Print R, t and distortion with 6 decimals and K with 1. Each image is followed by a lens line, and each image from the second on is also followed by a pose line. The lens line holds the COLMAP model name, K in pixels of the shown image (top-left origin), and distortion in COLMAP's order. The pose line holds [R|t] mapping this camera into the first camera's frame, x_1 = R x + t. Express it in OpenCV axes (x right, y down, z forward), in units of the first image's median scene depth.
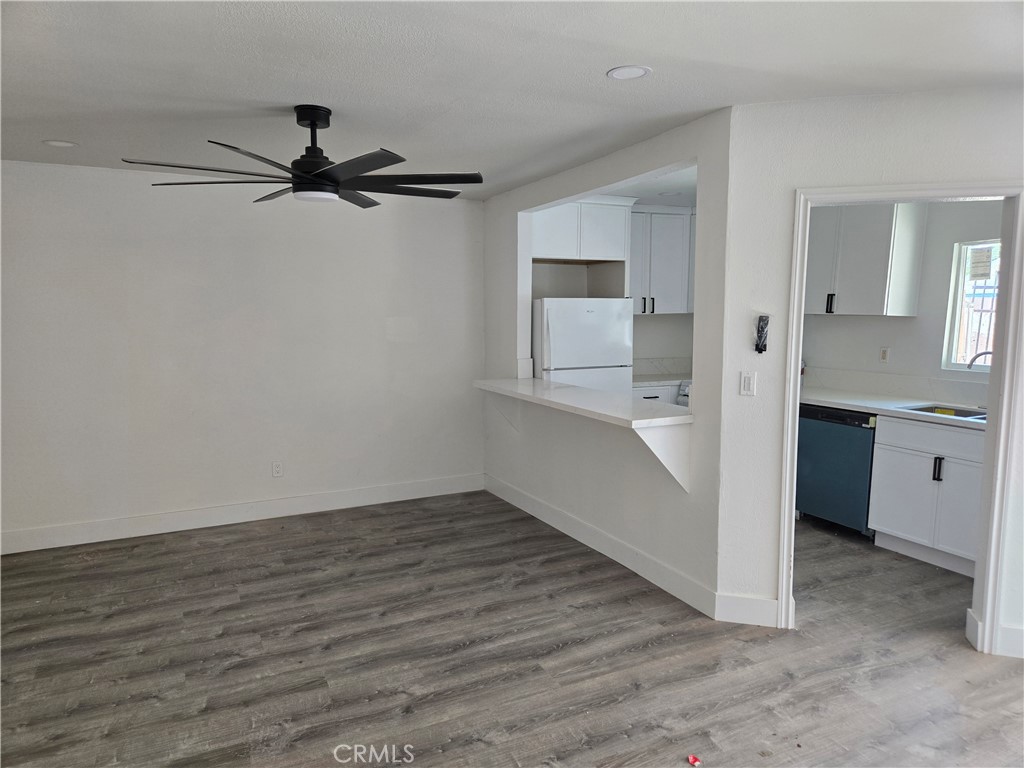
lens RADIAL K [[687.4, 0, 511.7], [0, 687.4, 382.6], [0, 0, 1]] dist [0.054623, -0.005886]
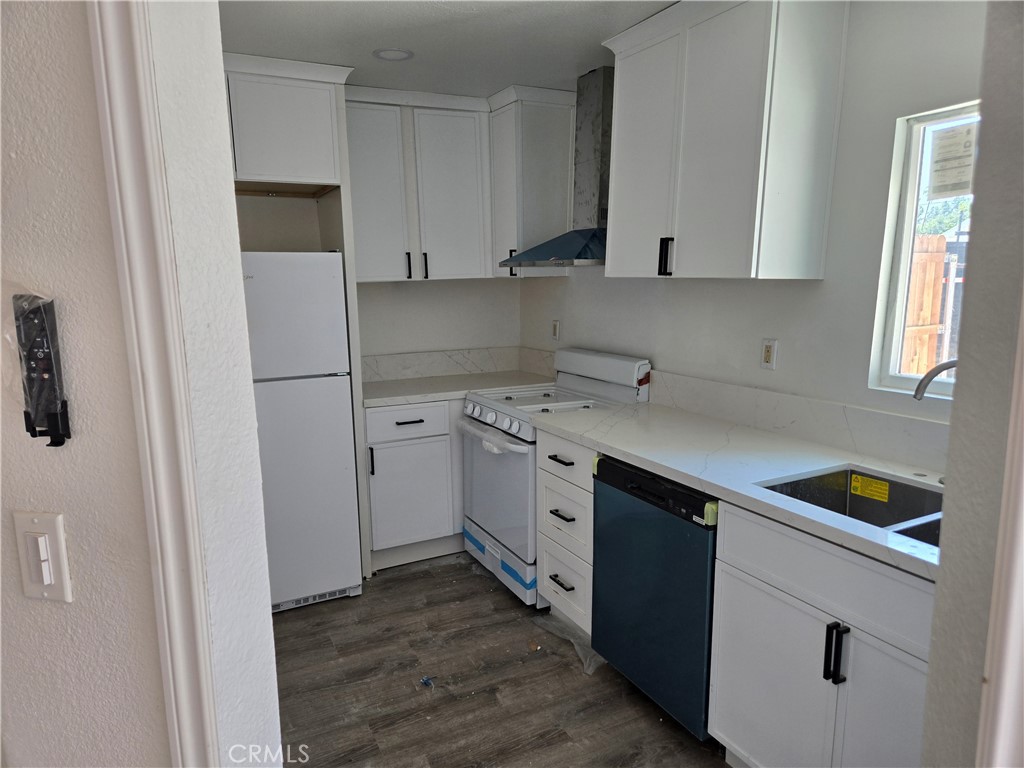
lens RADIAL K [[687.4, 0, 511.1], [0, 687.4, 389.4], [0, 0, 1]] dist [0.054623, -0.005886]
pose [[0.999727, -0.016062, 0.016945, 0.357430], [0.015060, 0.998221, 0.057692, -0.050087], [-0.017841, -0.057421, 0.998191, 0.520775]]
